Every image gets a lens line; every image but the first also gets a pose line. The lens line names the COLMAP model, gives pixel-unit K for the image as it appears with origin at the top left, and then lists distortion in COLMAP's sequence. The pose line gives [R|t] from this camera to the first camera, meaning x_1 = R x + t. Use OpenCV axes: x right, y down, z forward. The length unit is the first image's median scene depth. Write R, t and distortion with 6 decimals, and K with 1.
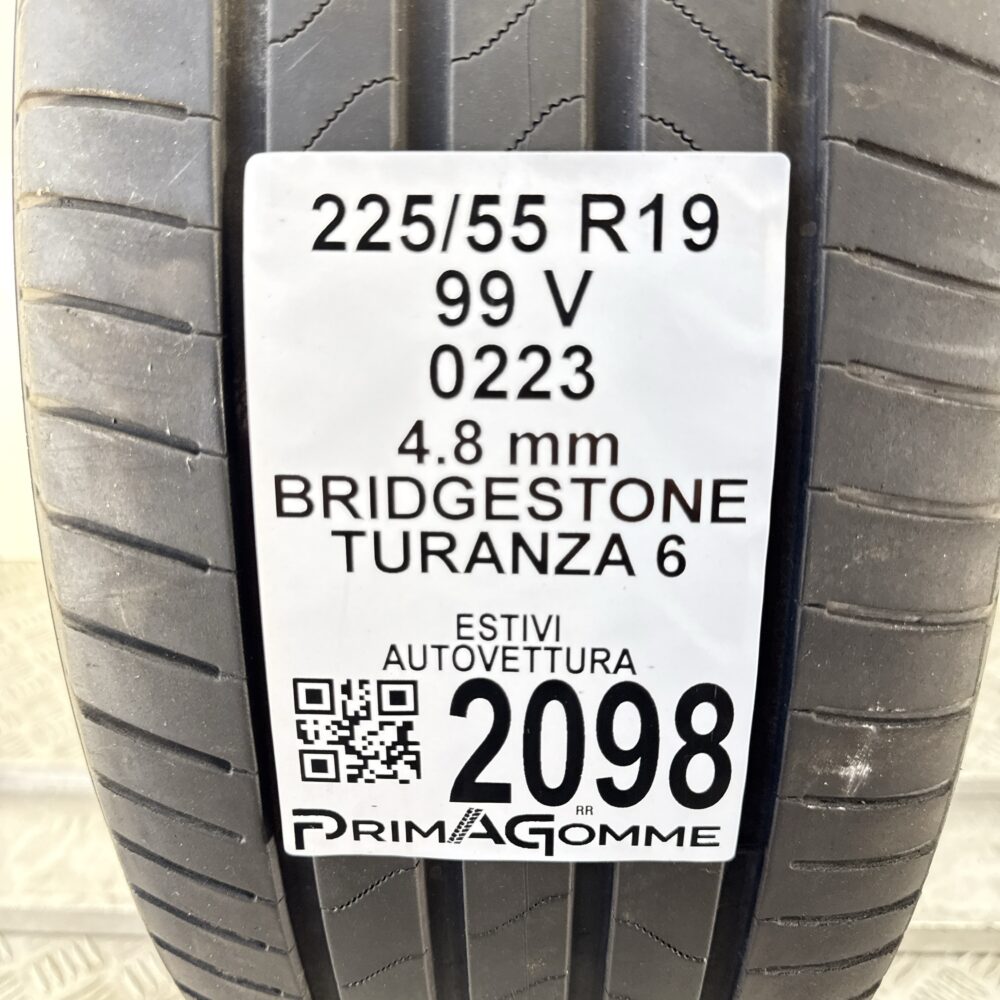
lens RADIAL K [[962.8, 0, 500.0], [0, 962.8, 500.0], [0, 0, 1]] dist [0.093395, -0.241507]
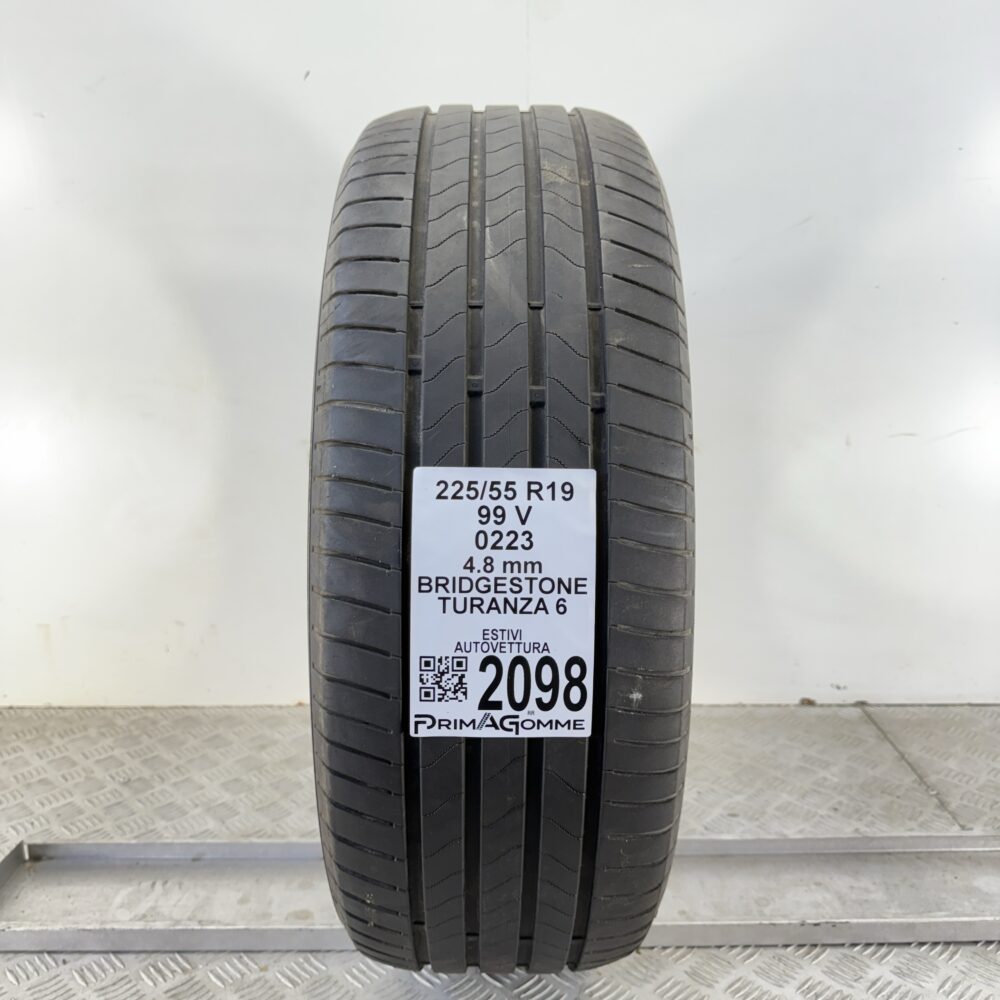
lens RADIAL K [[962.8, 0, 500.0], [0, 962.8, 500.0], [0, 0, 1]] dist [0.093395, -0.241507]
pose [[0.998366, 0.008097, 0.056558, -0.156503], [0.003721, 0.978591, -0.205782, 0.326028], [-0.057013, 0.205656, 0.976962, -1.748435]]
